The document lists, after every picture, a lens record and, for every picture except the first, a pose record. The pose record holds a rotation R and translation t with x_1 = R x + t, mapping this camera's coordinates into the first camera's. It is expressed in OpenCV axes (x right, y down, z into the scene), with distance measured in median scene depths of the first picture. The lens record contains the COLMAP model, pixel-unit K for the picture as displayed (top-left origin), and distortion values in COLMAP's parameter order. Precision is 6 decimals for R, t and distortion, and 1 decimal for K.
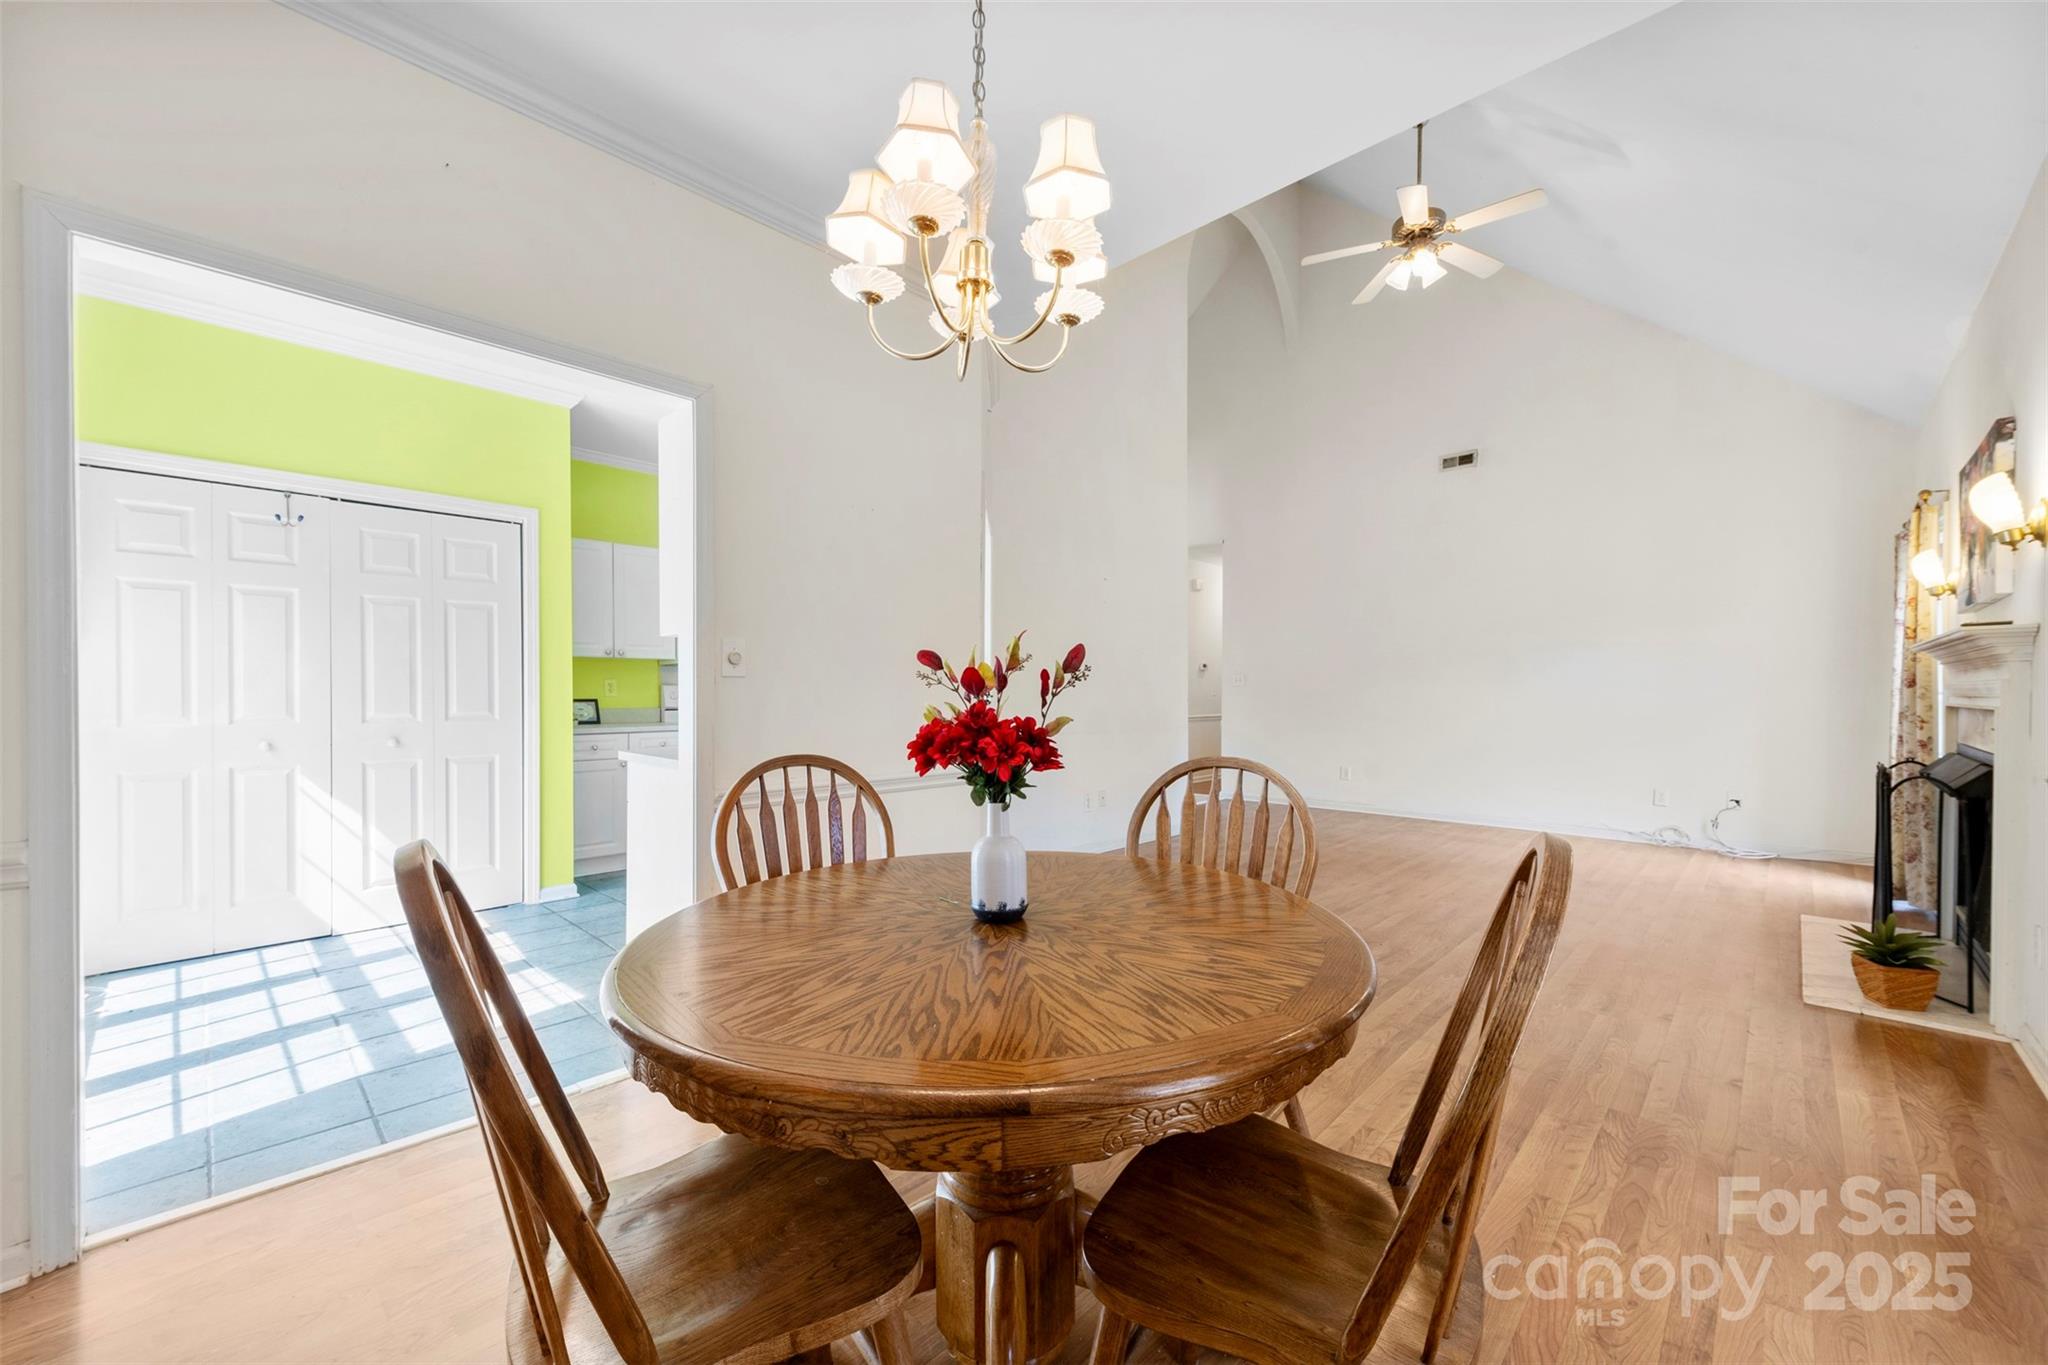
lens RADIAL K [[785.6, 0, 1019.9], [0, 785.6, 692.6], [0, 0, 1]] dist [0.009441, -0.003244]
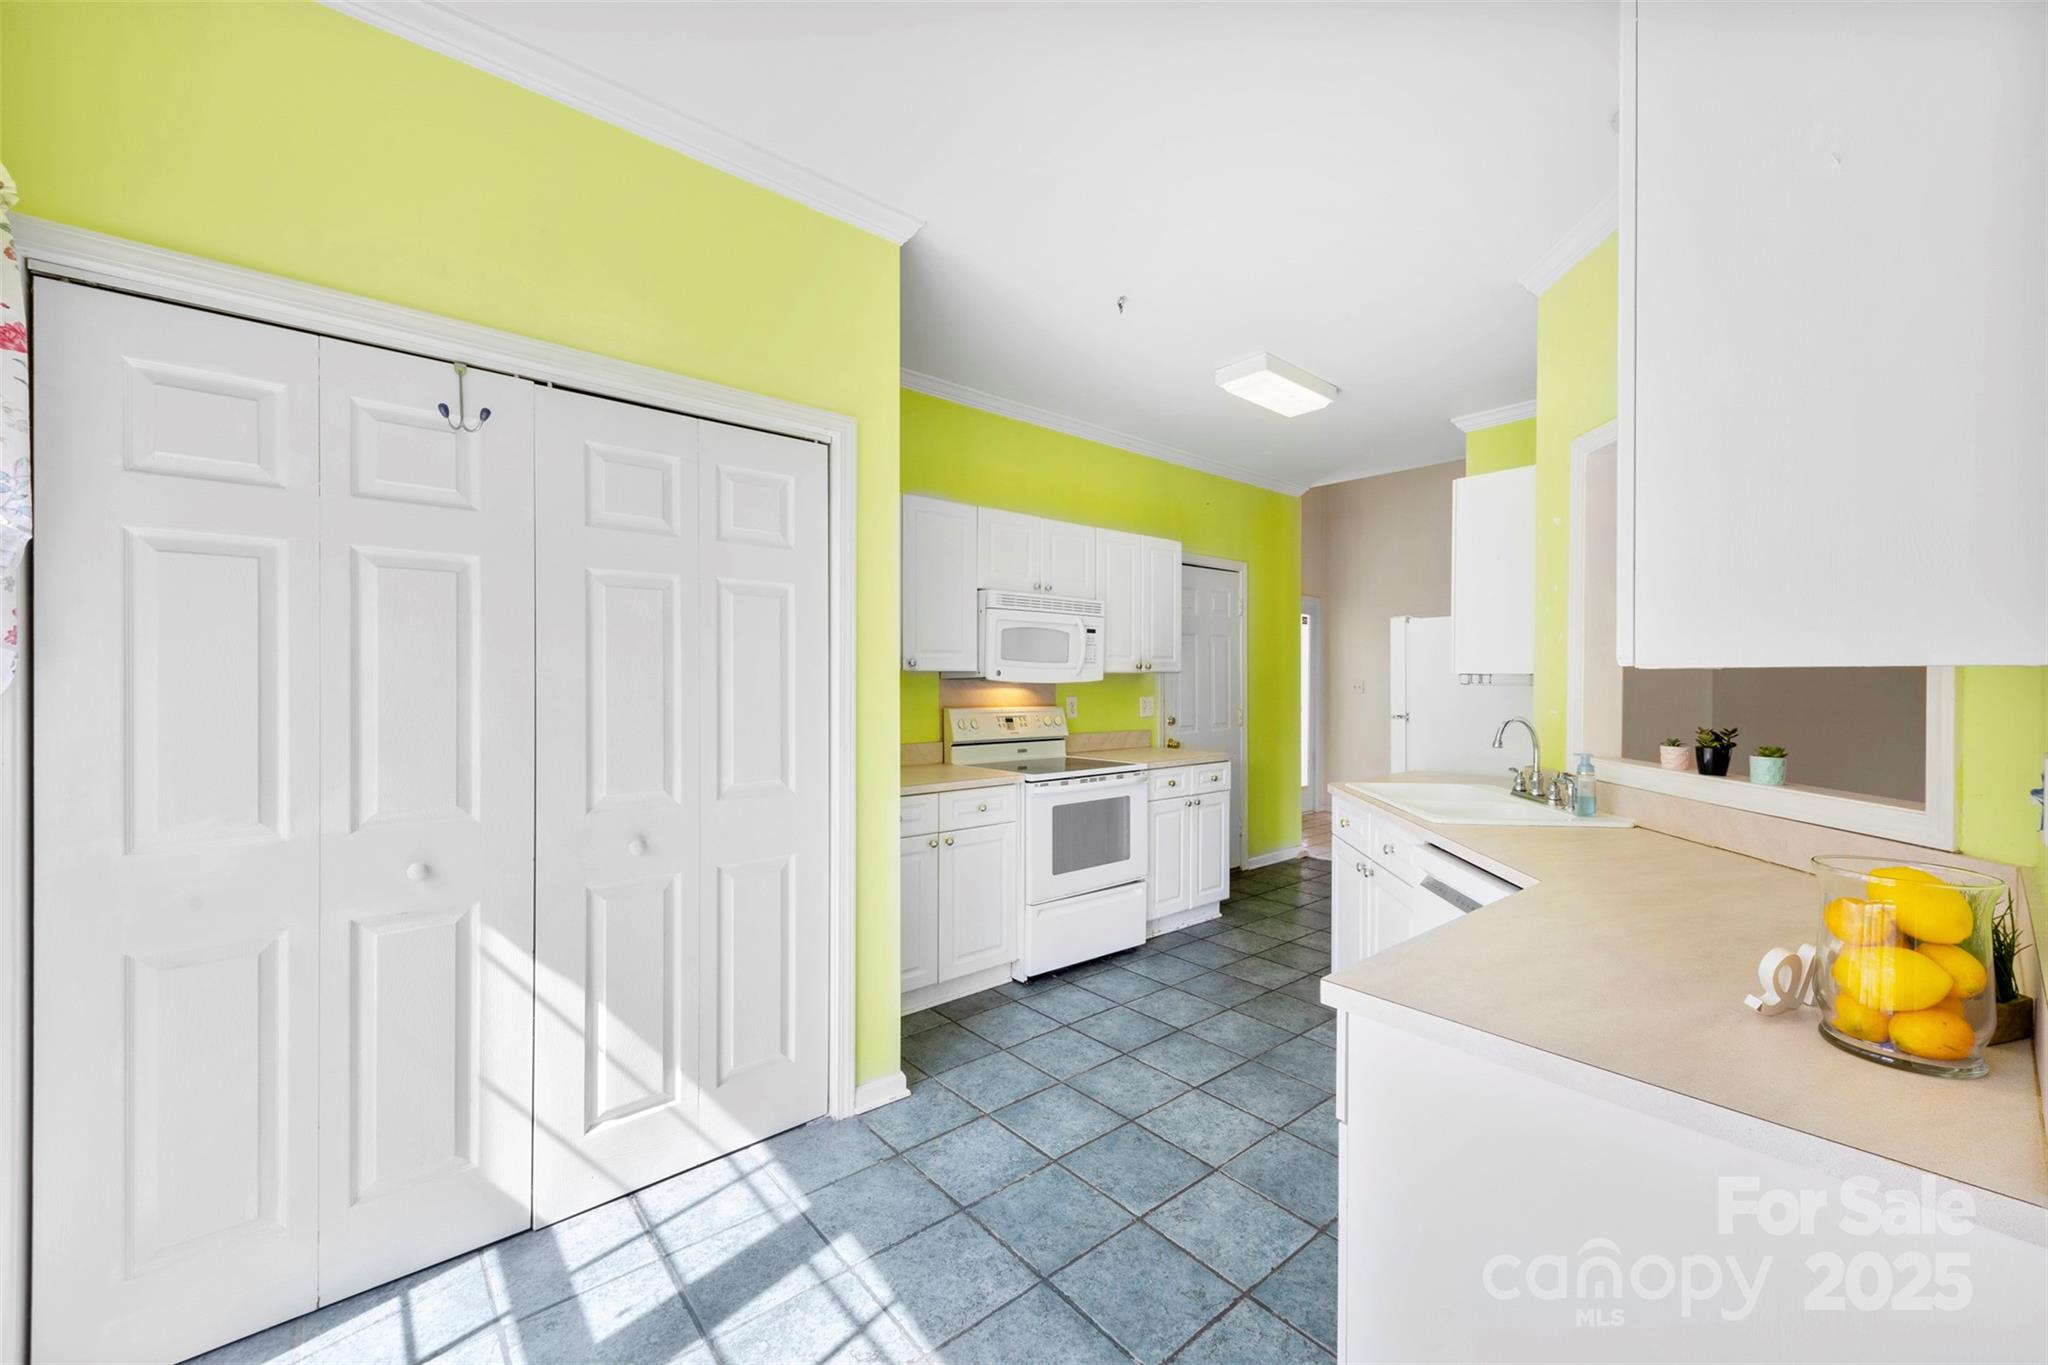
lens RADIAL K [[785.6, 0, 1023.8], [0, 785.6, 679.5], [0, 0, 1]] dist [0.009441, -0.003244]
pose [[0.995829, 0.004783, -0.091117, -0.481534], [-0.004834, 0.999988, -0.000345, -0.049854], [0.091114, 0.000784, 0.995840, 0.490079]]
